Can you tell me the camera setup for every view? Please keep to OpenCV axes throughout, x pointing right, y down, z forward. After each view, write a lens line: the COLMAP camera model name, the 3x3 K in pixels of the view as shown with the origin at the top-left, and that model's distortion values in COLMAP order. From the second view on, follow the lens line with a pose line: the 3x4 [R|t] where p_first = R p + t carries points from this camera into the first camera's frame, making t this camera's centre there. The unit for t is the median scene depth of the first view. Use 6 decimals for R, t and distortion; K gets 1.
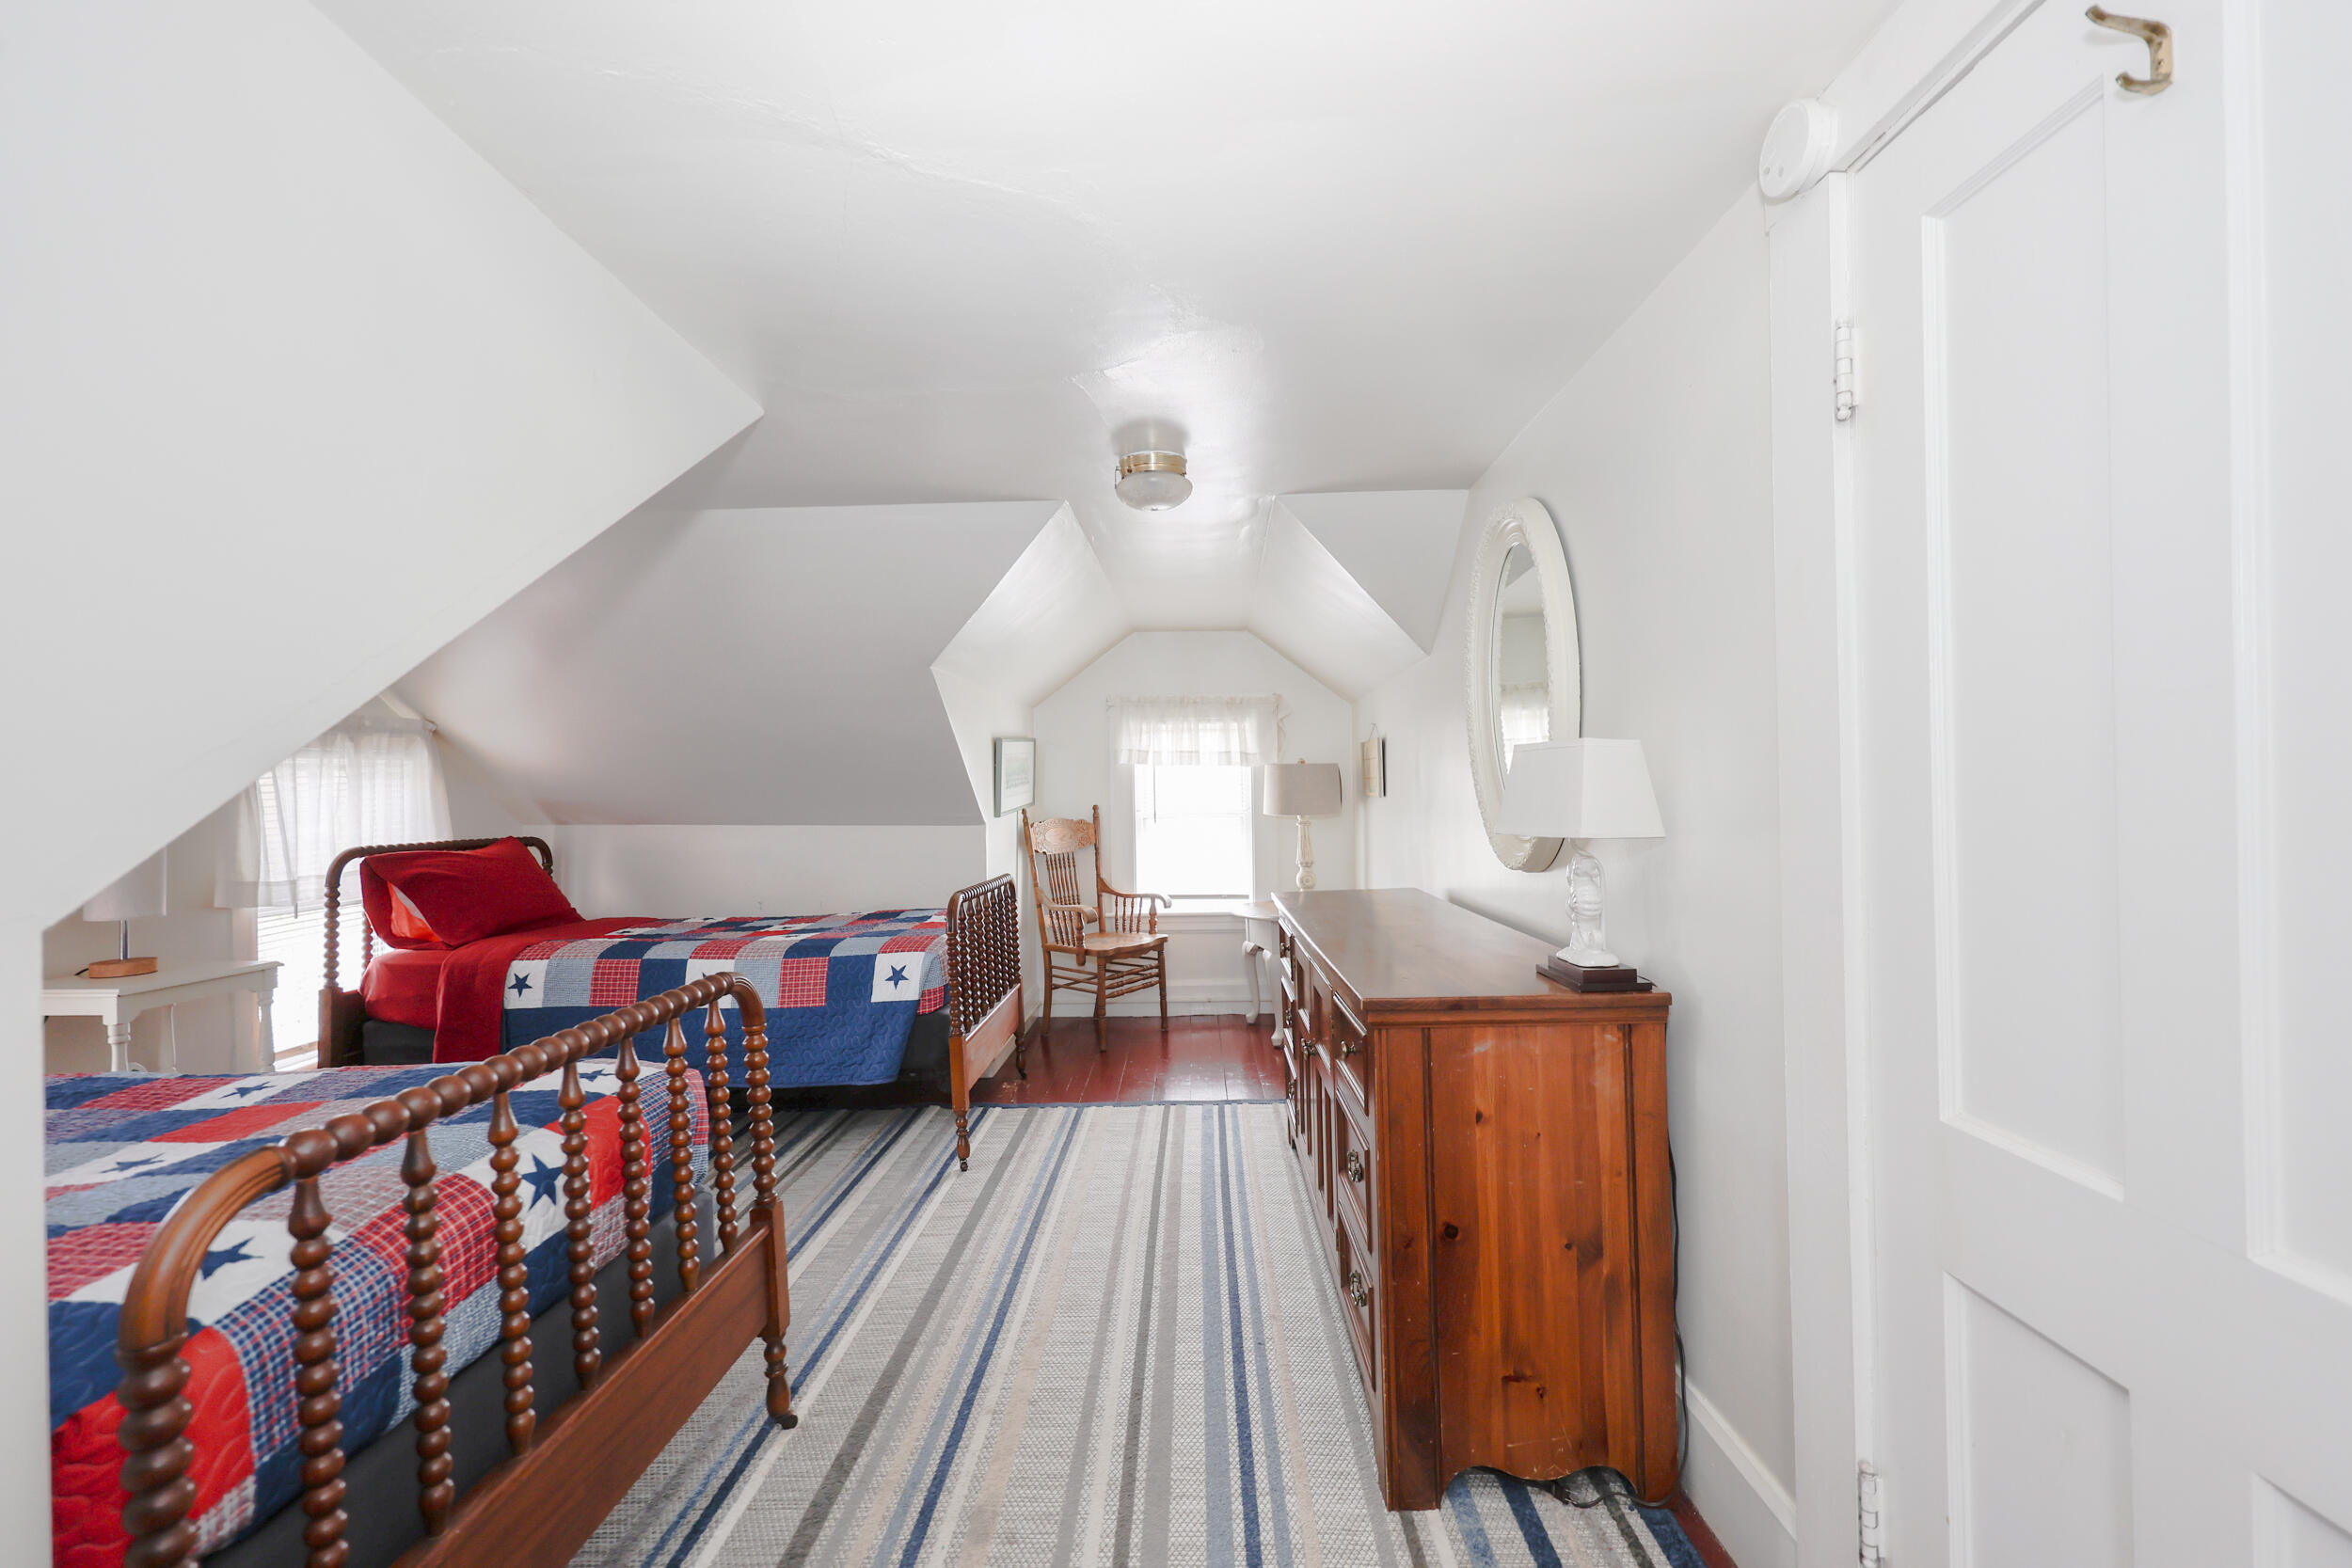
lens RADIAL K [[971.6, 0, 1157.1], [0, 971.6, 784.0], [0, 0, 1]] dist [-0.000280, -0.000308]
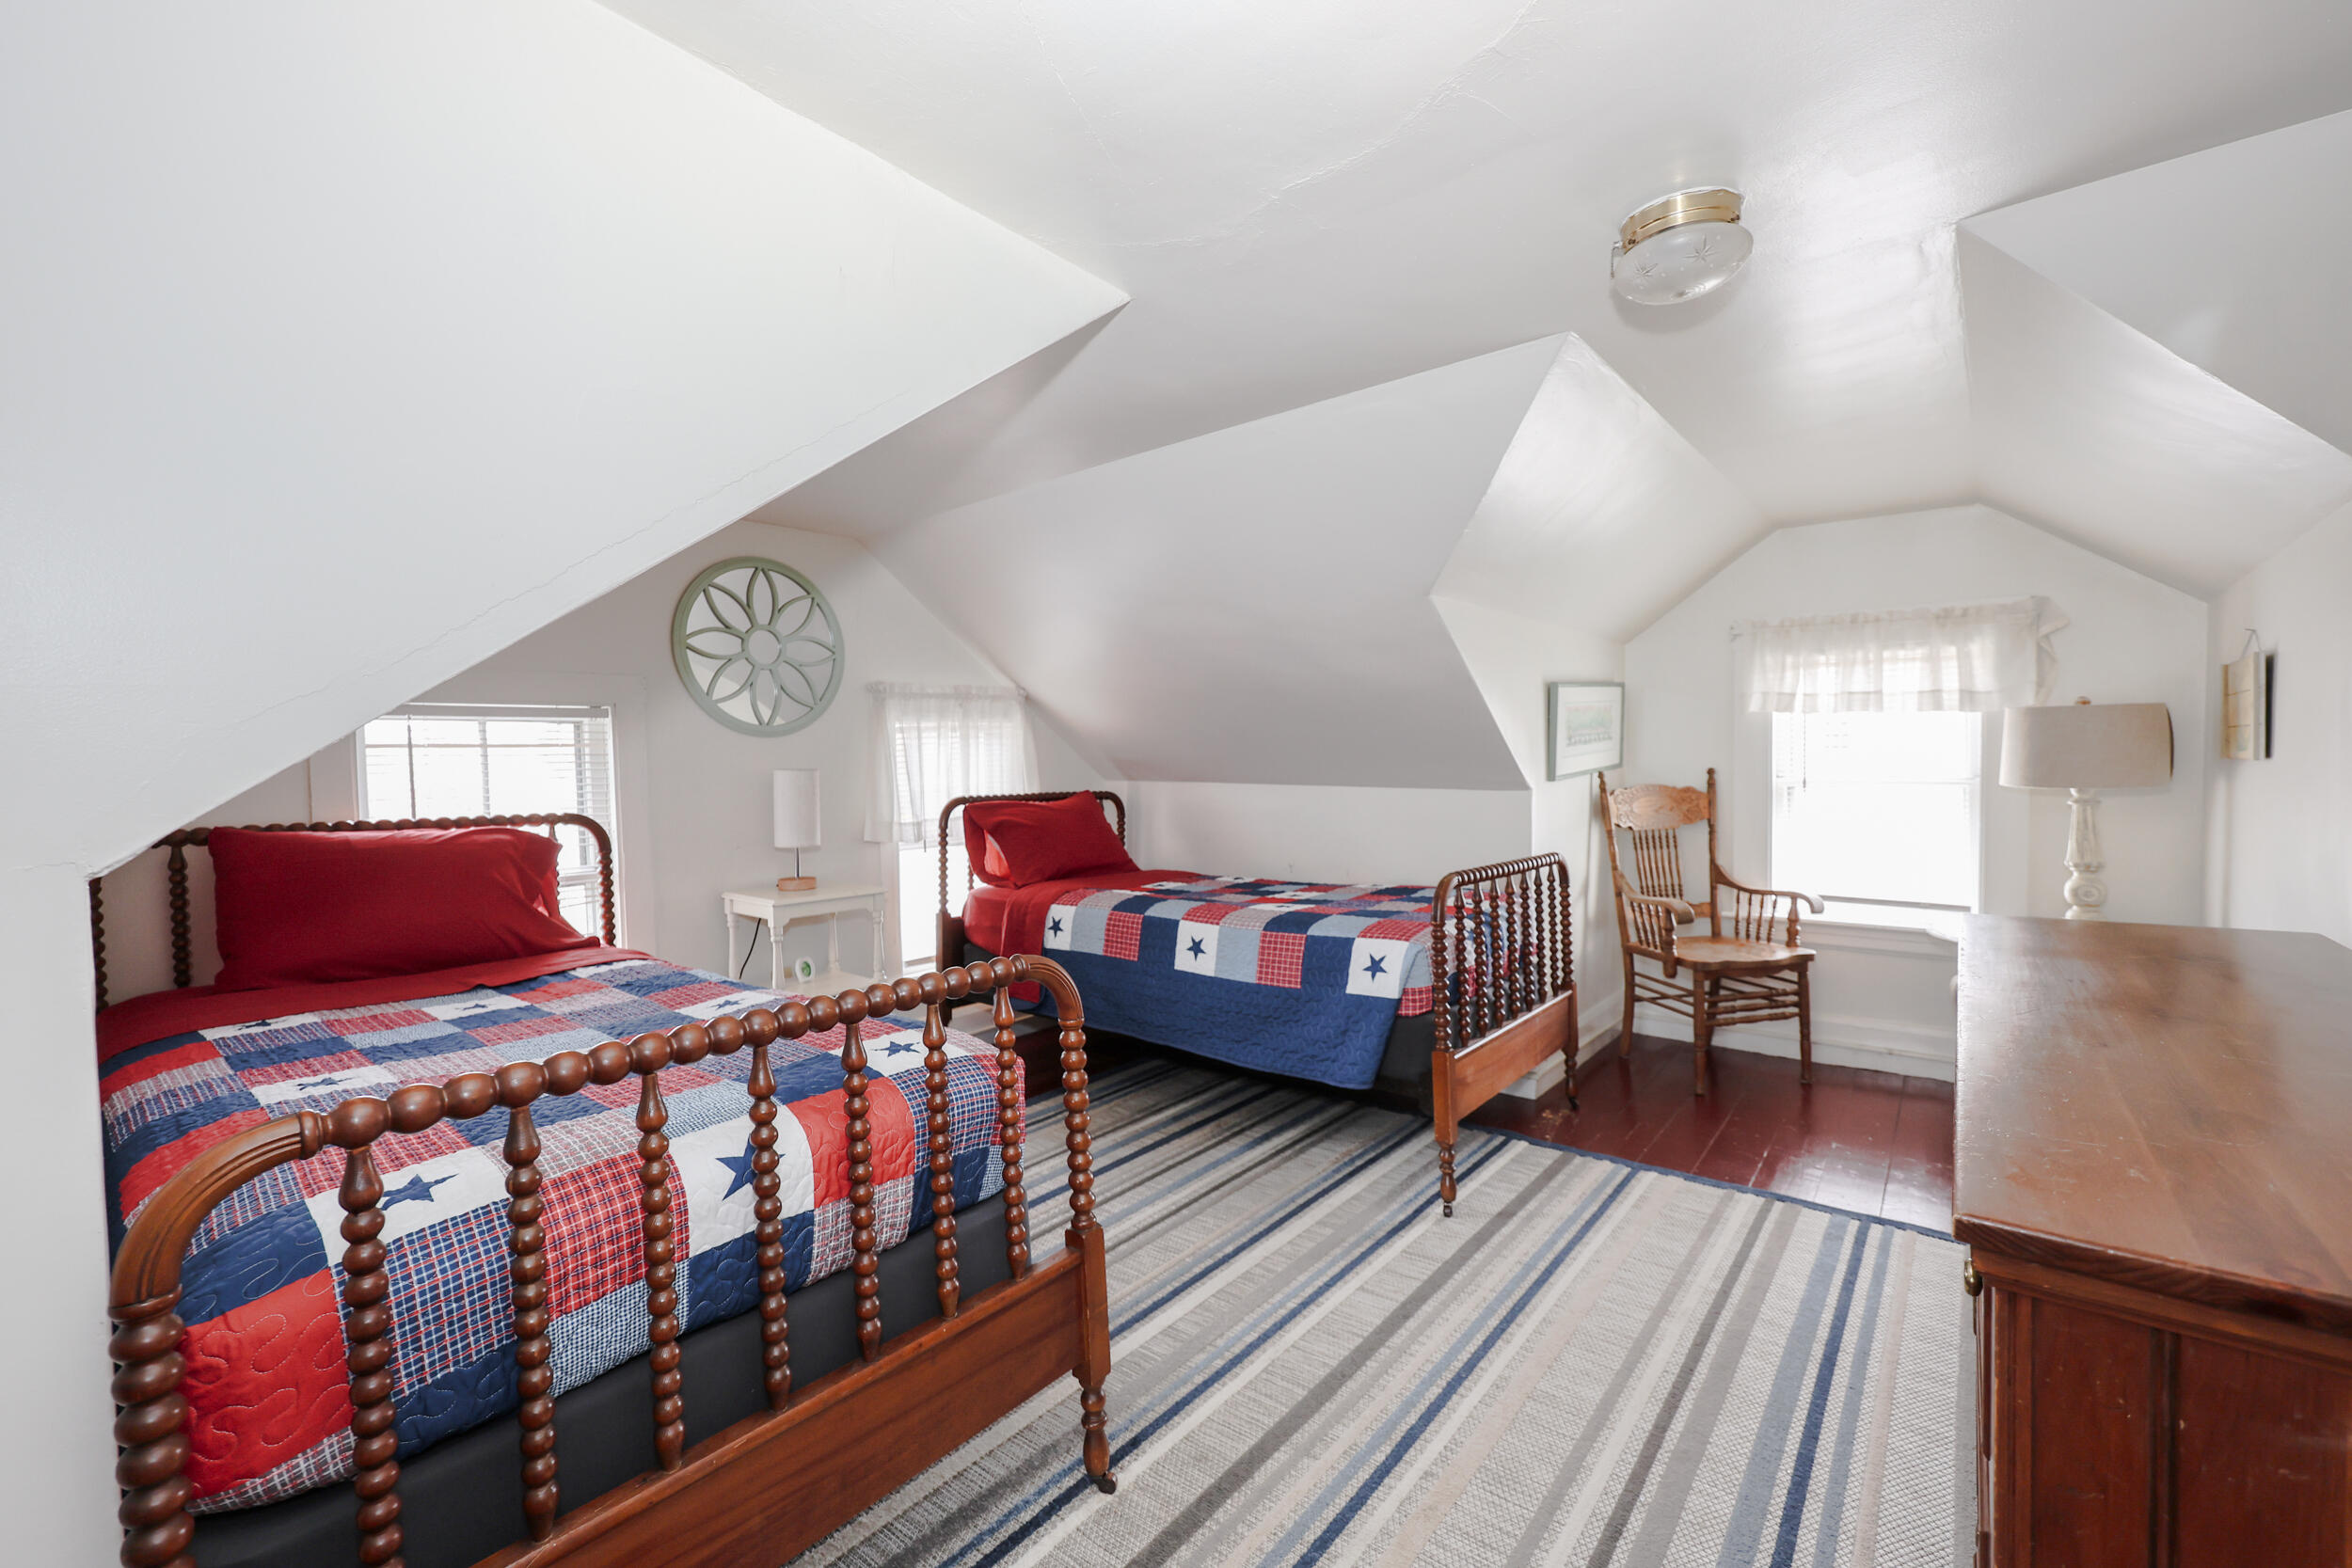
lens RADIAL K [[962.8, 0, 1168.2], [0, 962.8, 793.3], [0, 0, 1]] dist [0.003534, -0.000099]
pose [[0.789872, 0.027037, -0.612676, 0.094038], [0.003602, 0.998806, 0.048721, 0.004799], [0.613262, -0.040691, 0.788831, 0.220237]]
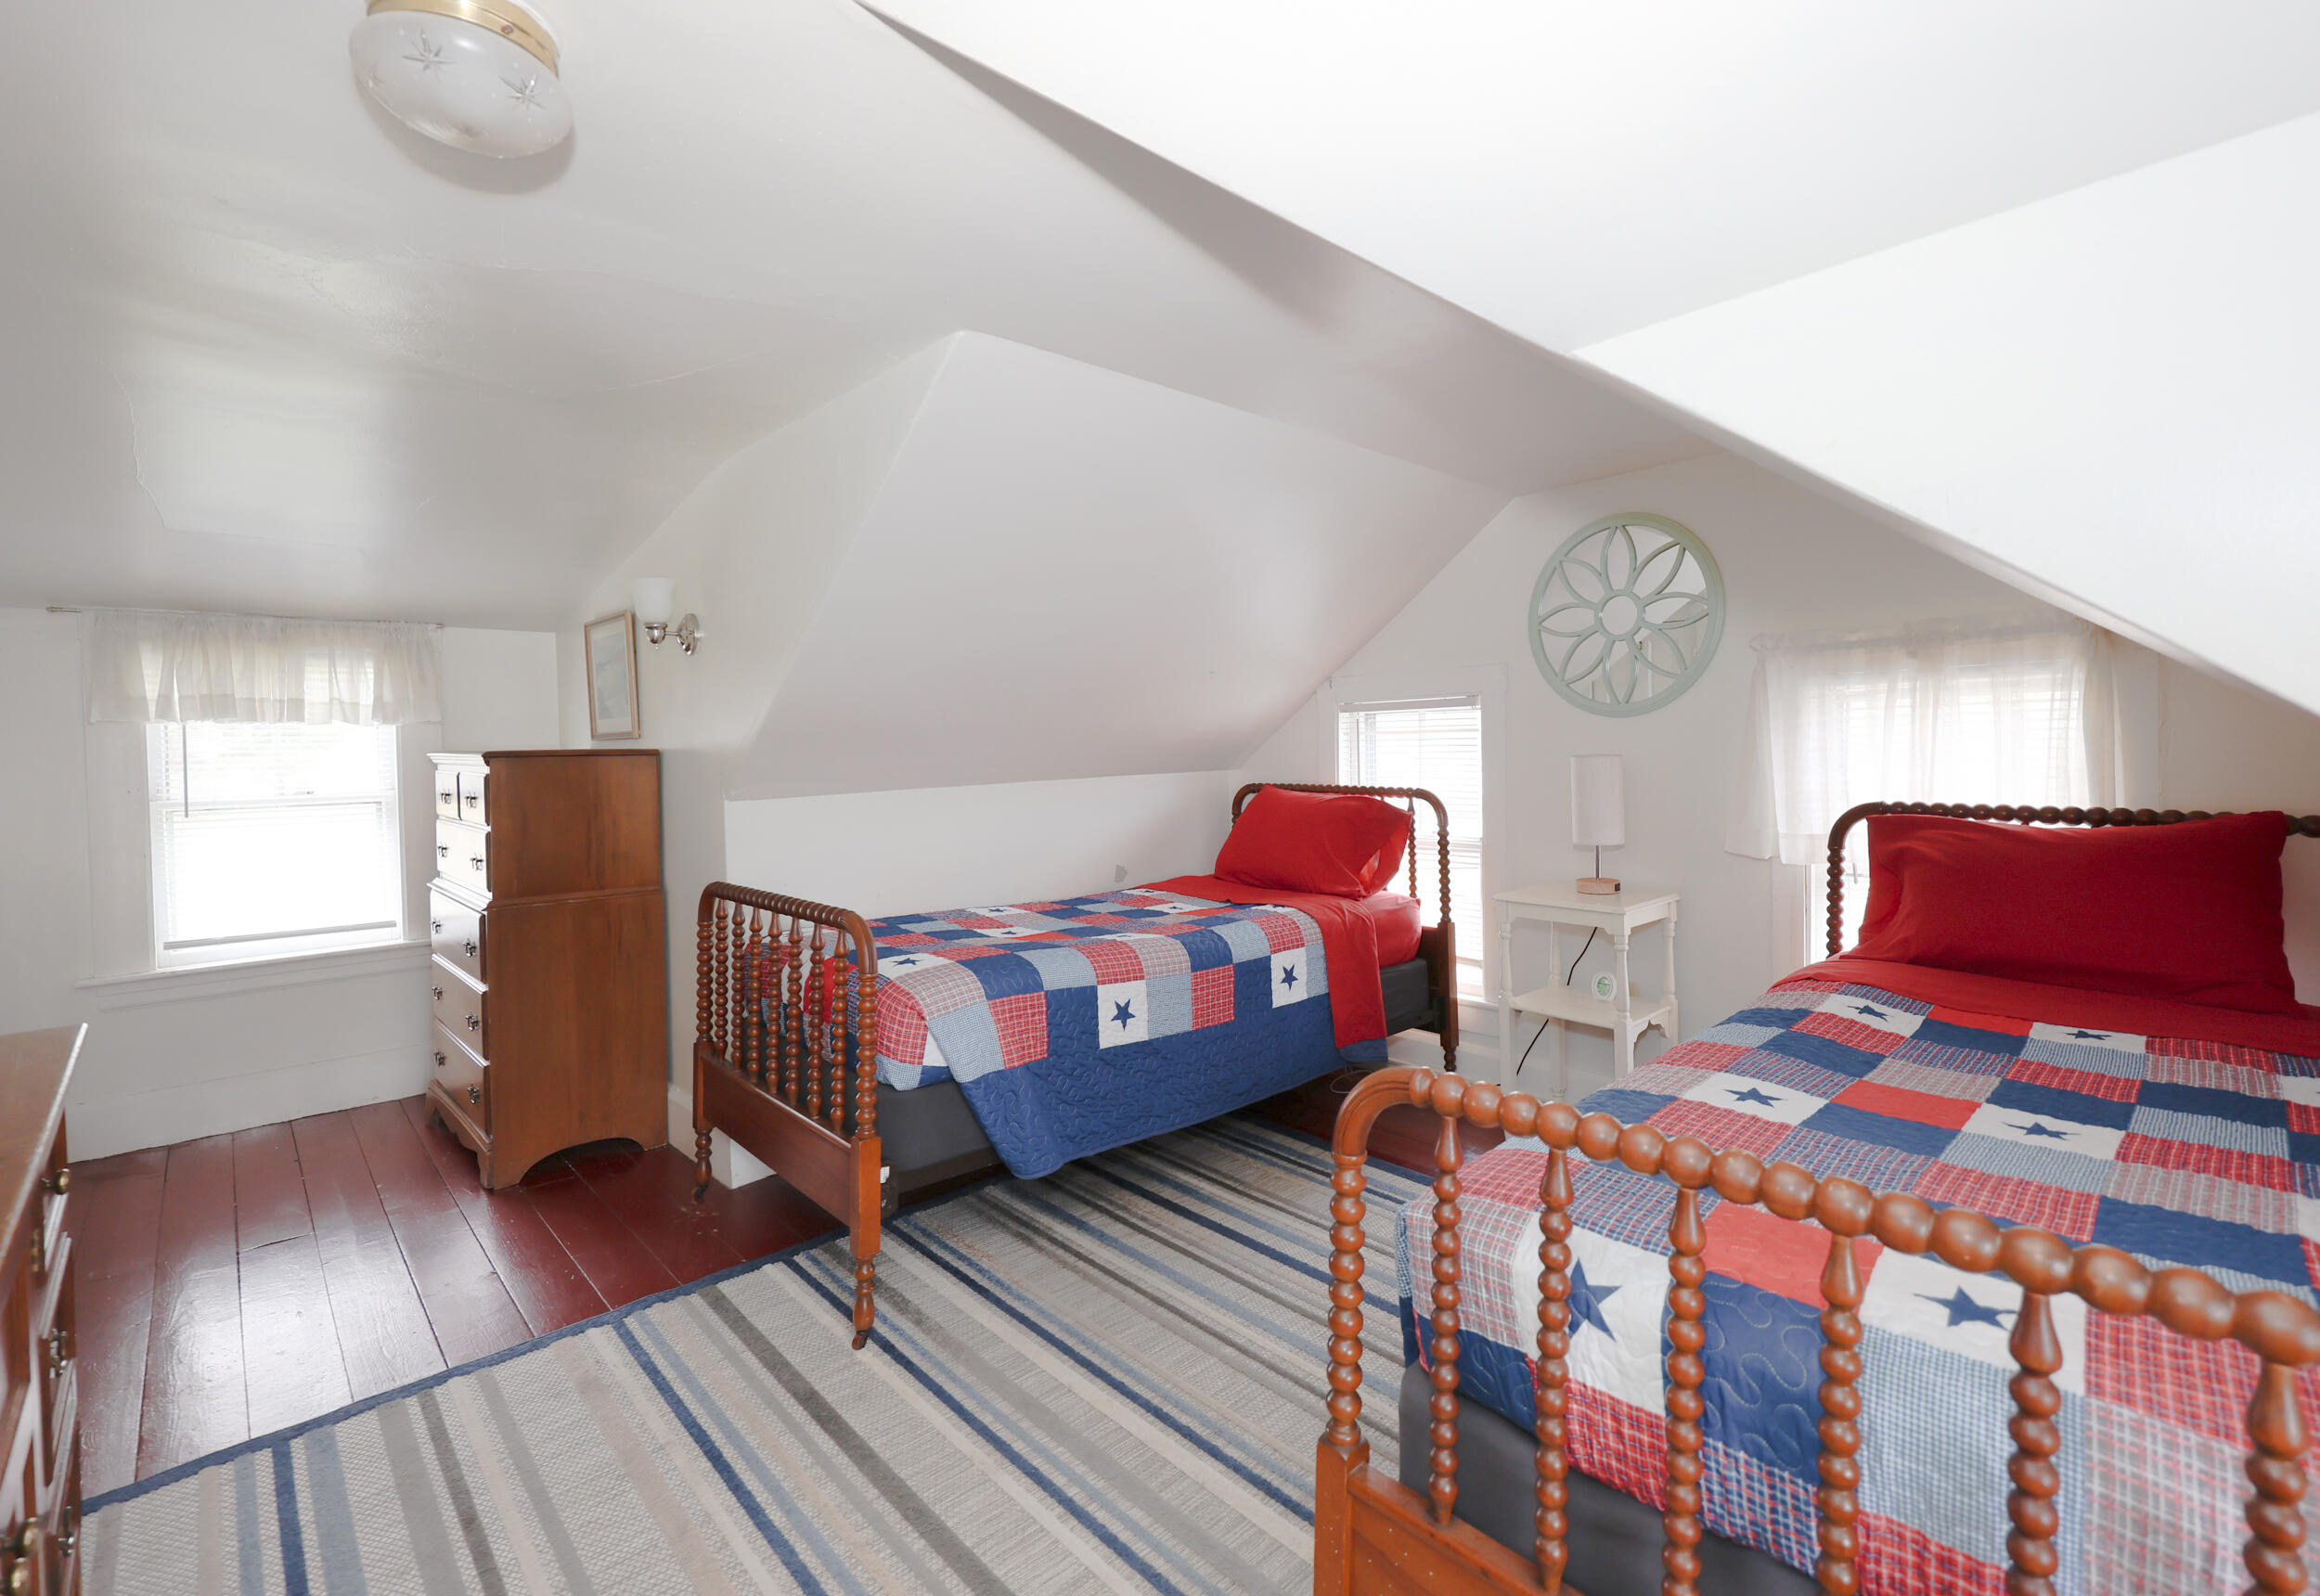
lens RADIAL K [[1049.3, 0, 1219.1], [0, 1049.3, 752.2], [0, 0, 1]] dist [-0.000211, -0.013871]
pose [[-0.688438, 0.015955, -0.725119, 0.090121], [0.016918, 0.999839, 0.005939, 0.013590], [0.725097, -0.008179, -0.688598, 1.159687]]
